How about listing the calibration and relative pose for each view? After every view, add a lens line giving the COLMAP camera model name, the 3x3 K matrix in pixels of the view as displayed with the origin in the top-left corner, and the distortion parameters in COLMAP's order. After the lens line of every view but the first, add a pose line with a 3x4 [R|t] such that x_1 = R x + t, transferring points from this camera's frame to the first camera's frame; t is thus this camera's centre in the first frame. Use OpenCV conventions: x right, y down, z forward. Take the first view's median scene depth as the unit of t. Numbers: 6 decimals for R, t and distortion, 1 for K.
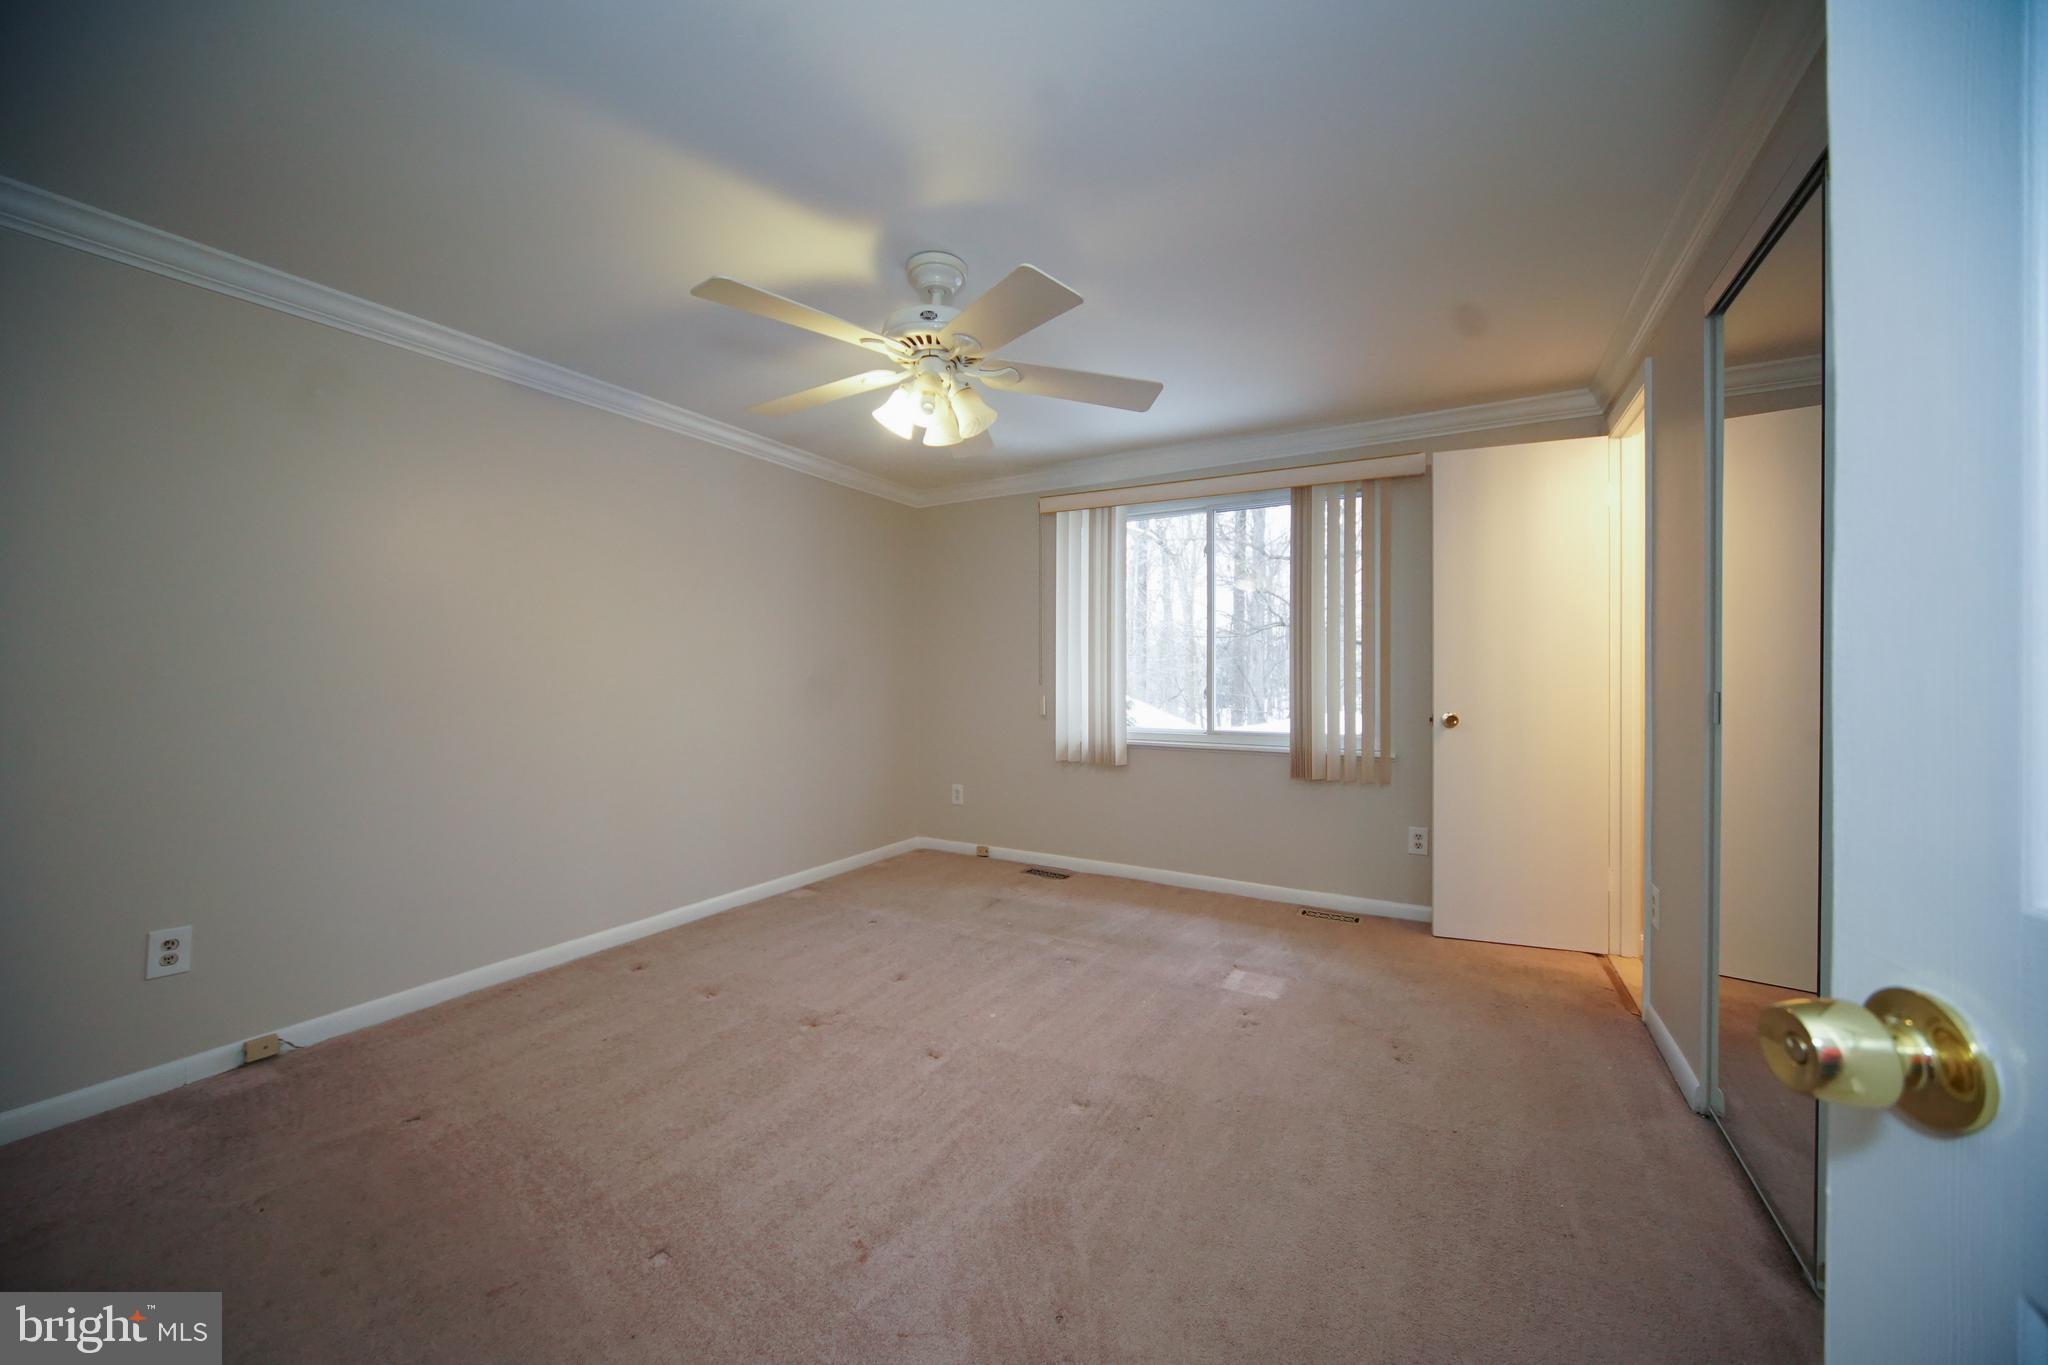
lens RADIAL K [[778.1, 0, 1010.7], [0, 778.1, 675.8], [0, 0, 1]] dist [-0.000606, -0.000089]
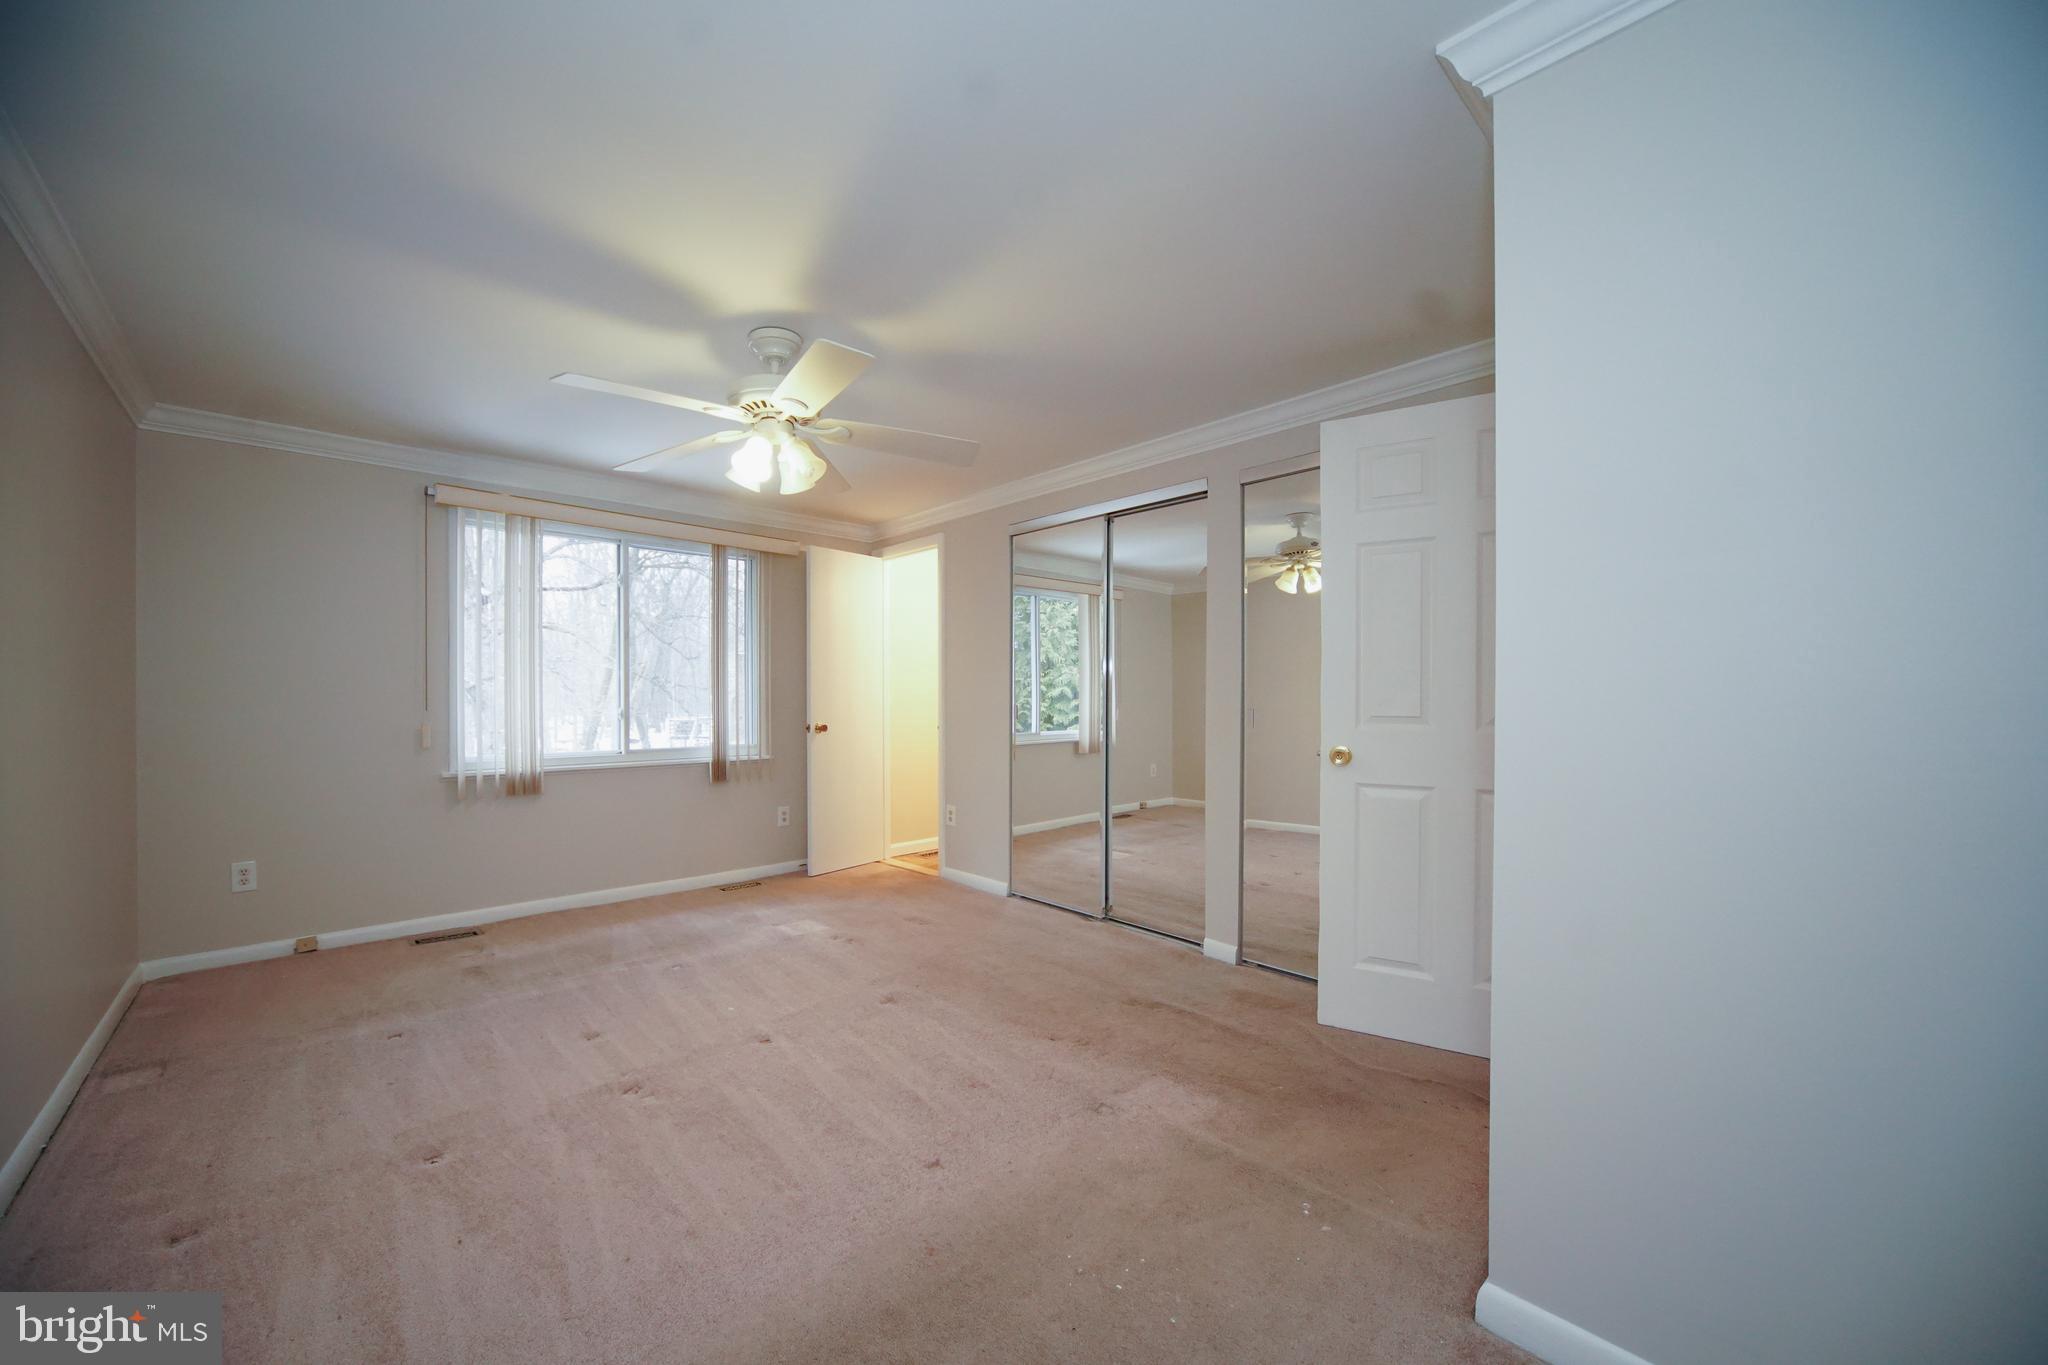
lens RADIAL K [[730.7, 0, 1019.6], [0, 730.7, 692.9], [0, 0, 1]] dist [-0.000115, 0.000143]
pose [[0.281567, 0.004460, 0.959531, -0.594907], [0.006322, 0.999959, -0.006503, 0.002140], [-0.959521, 0.007898, 0.281527, 0.213999]]
